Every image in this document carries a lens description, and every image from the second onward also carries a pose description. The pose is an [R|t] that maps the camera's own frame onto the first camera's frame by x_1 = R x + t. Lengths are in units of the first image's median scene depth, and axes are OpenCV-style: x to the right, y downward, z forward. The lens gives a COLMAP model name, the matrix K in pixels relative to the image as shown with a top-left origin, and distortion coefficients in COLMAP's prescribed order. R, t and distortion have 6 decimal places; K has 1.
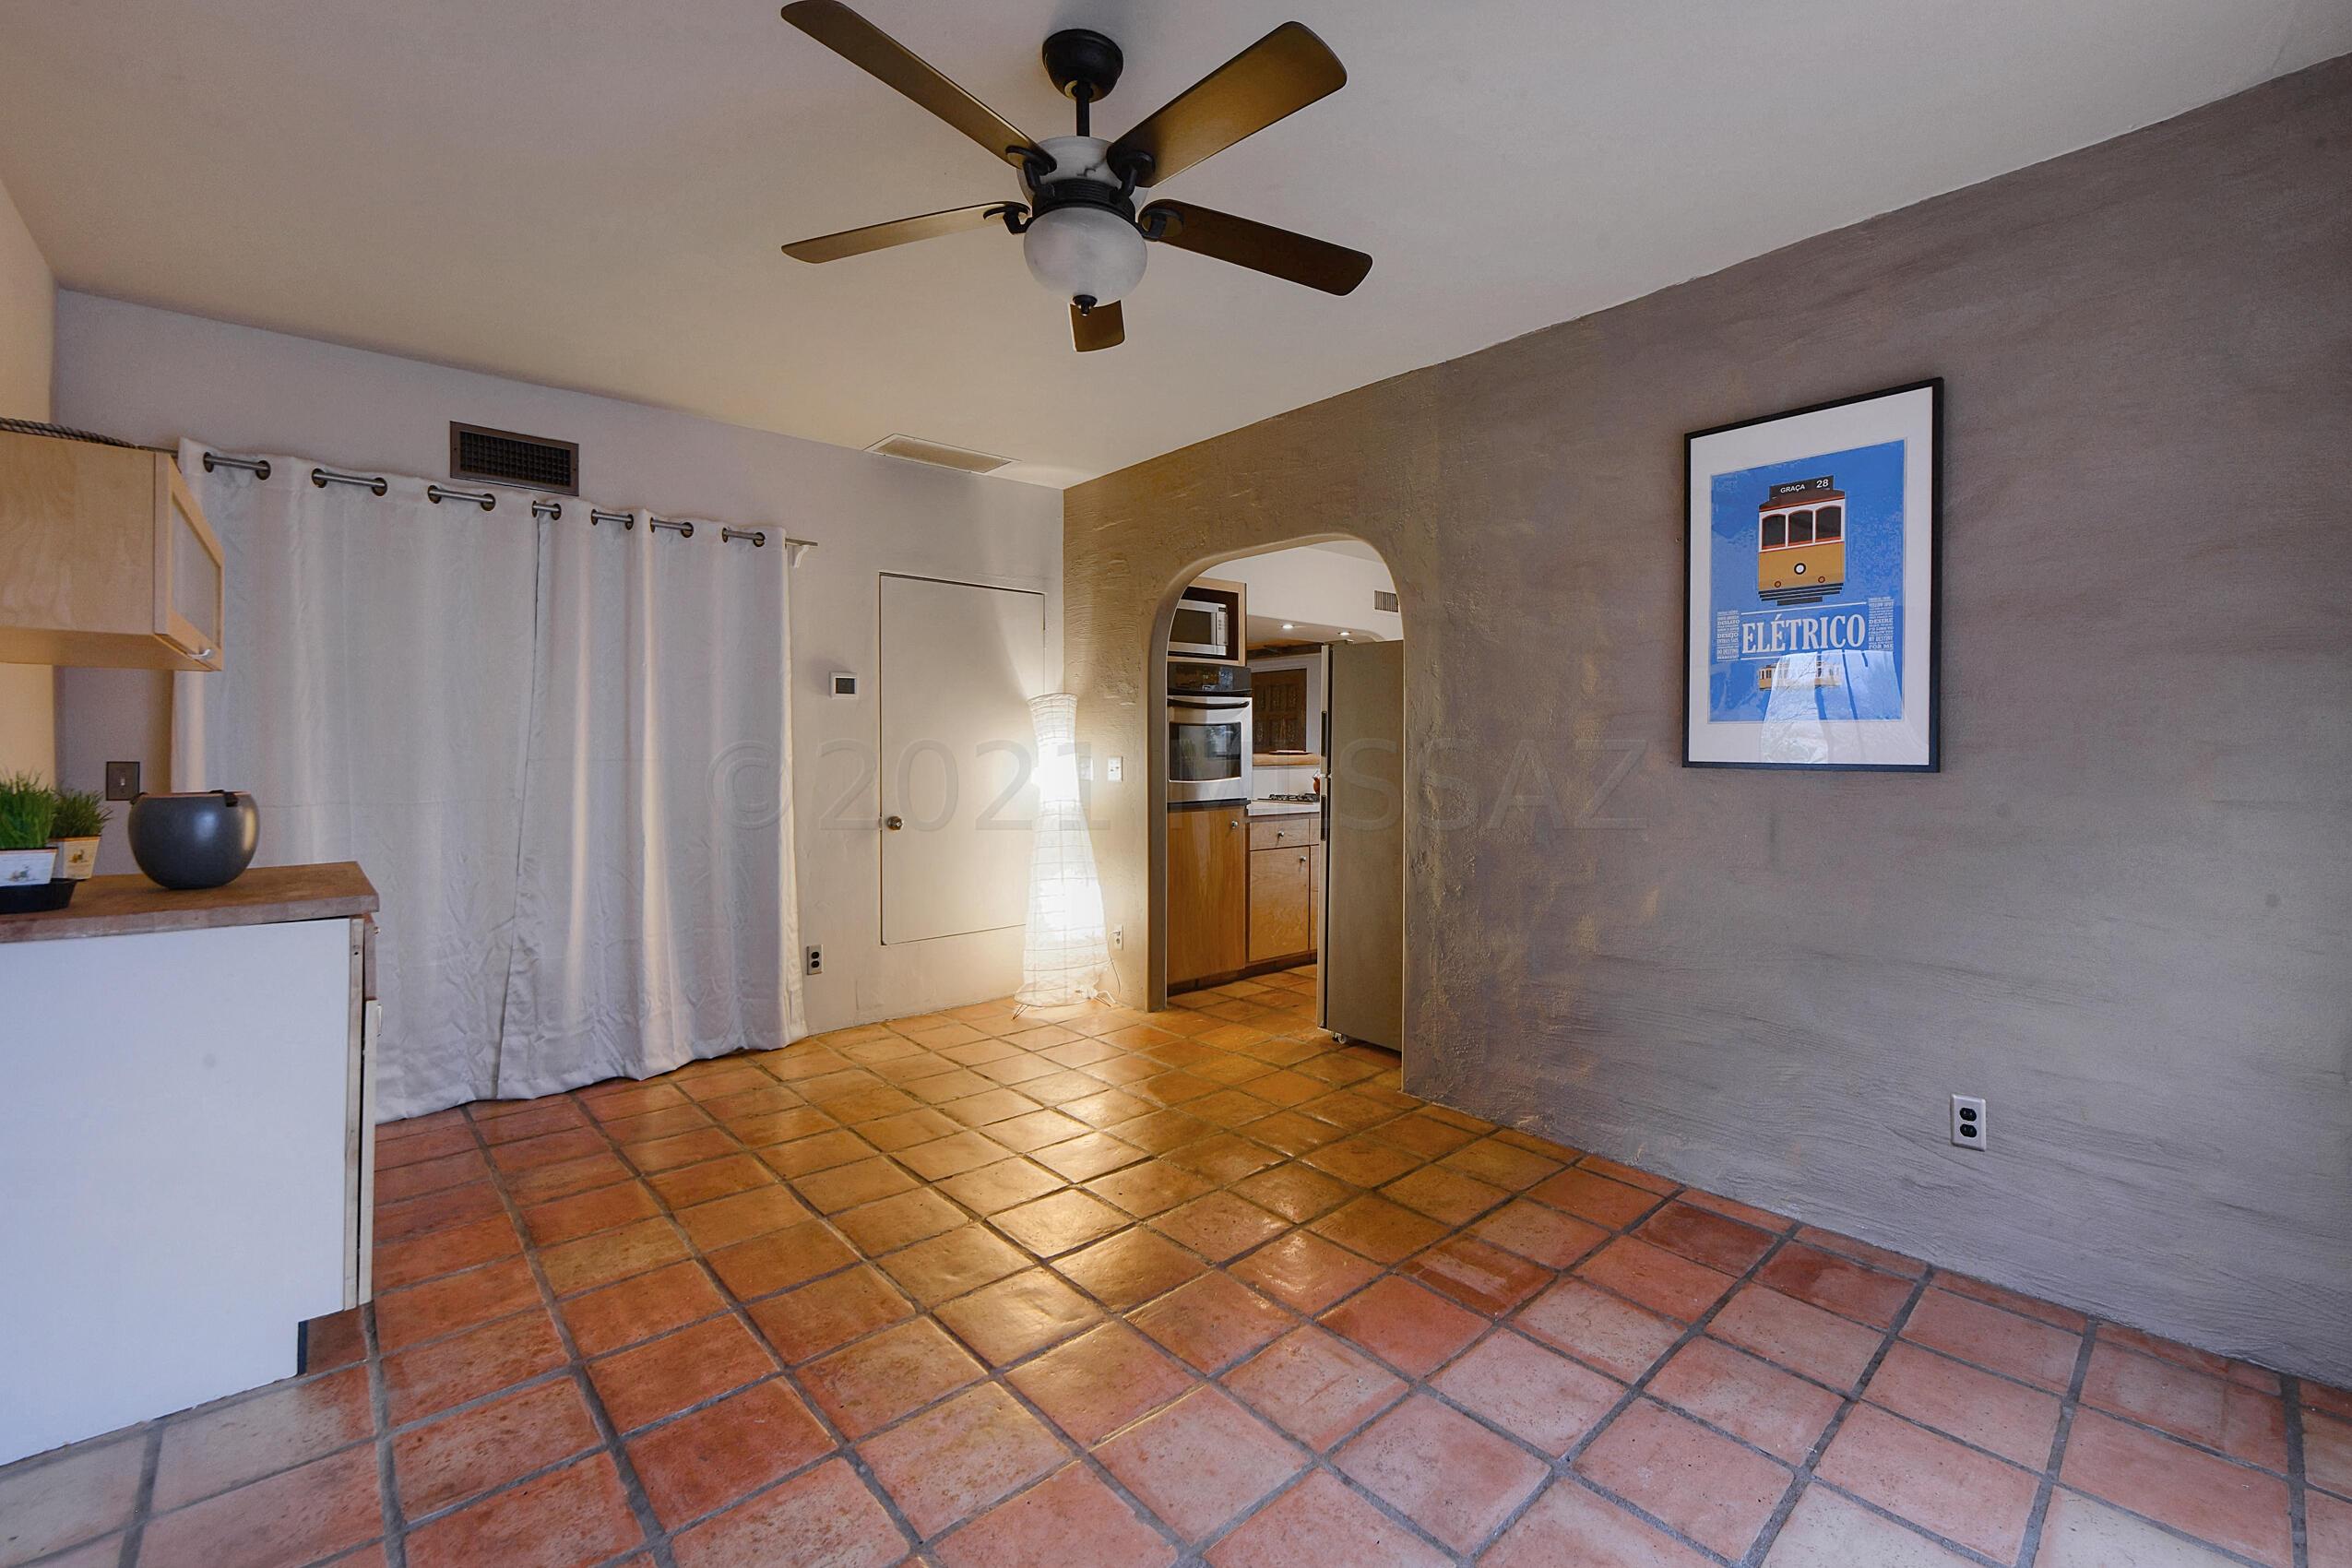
lens RADIAL K [[945.7, 0, 1176.6], [0, 945.7, 747.6], [0, 0, 1]] dist [-0.000867, -0.000217]
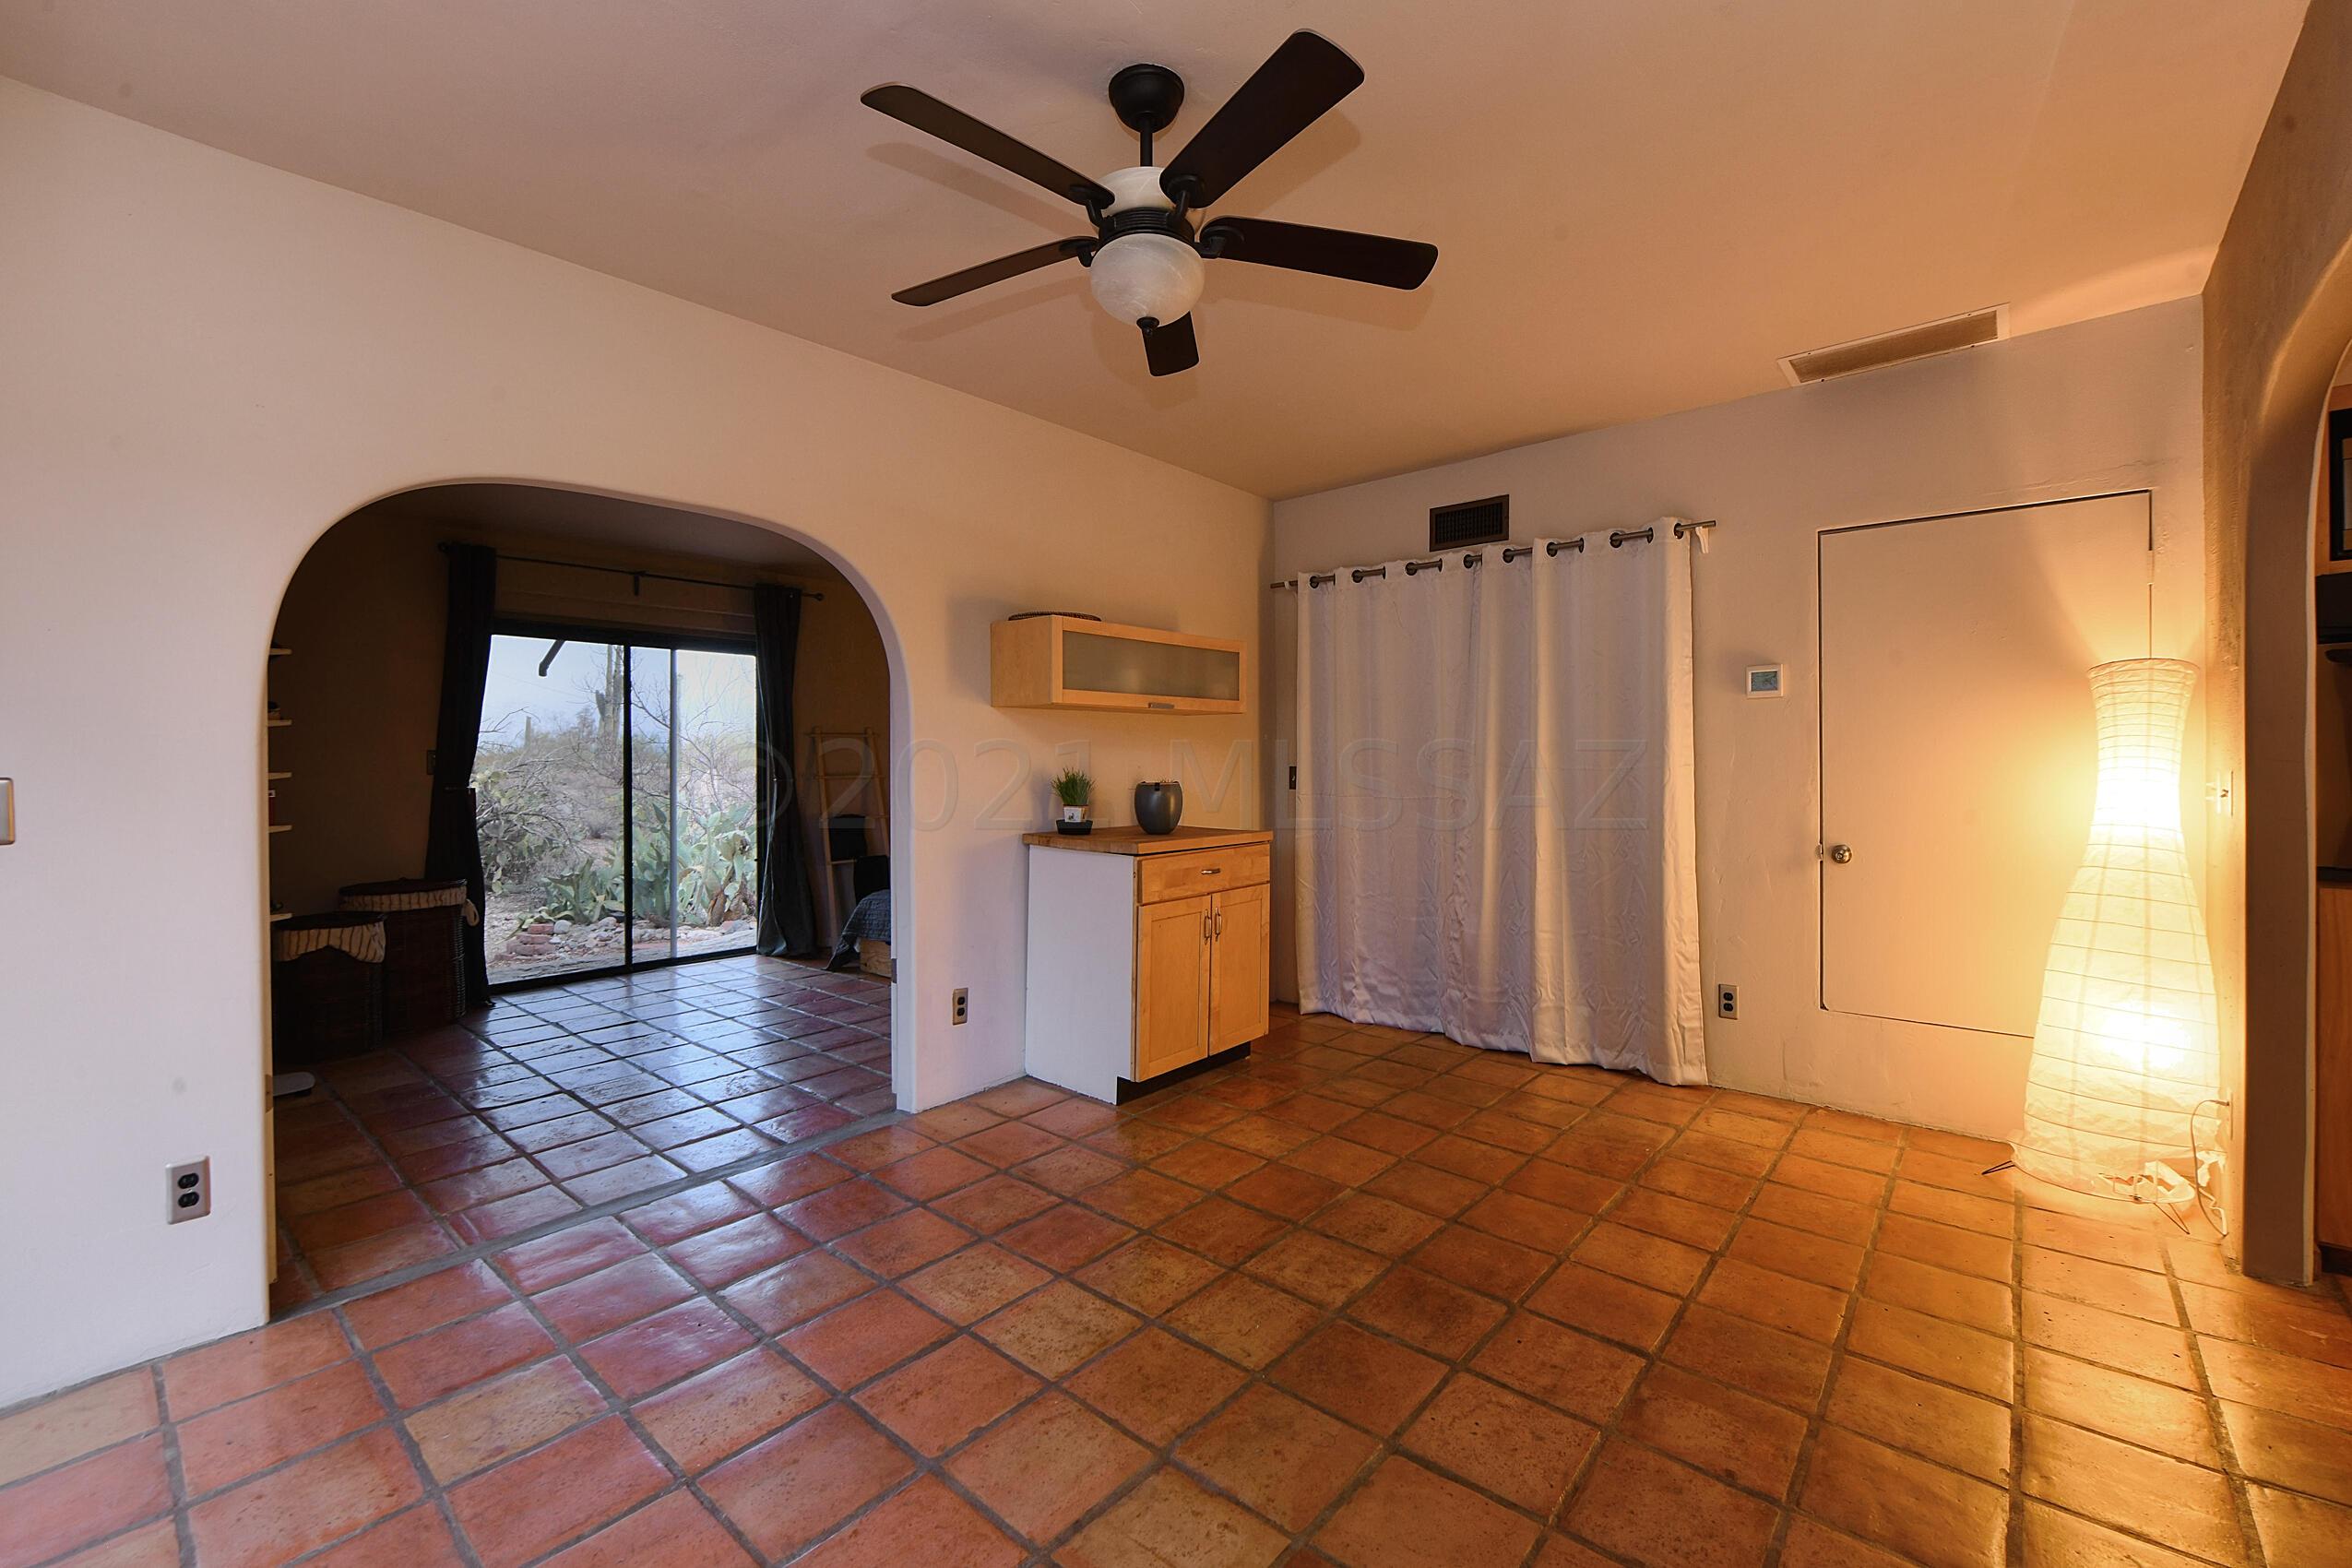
lens RADIAL K [[1002.2, 0, 1244.8], [0, 1002.2, 752.7], [0, 0, 1]] dist [0.001482, -0.000550]
pose [[0.162546, -0.007758, -0.986670, 0.535968], [0.003683, 0.999967, -0.007256, 0.002575], [0.986694, -0.002455, 0.162569, 0.495653]]
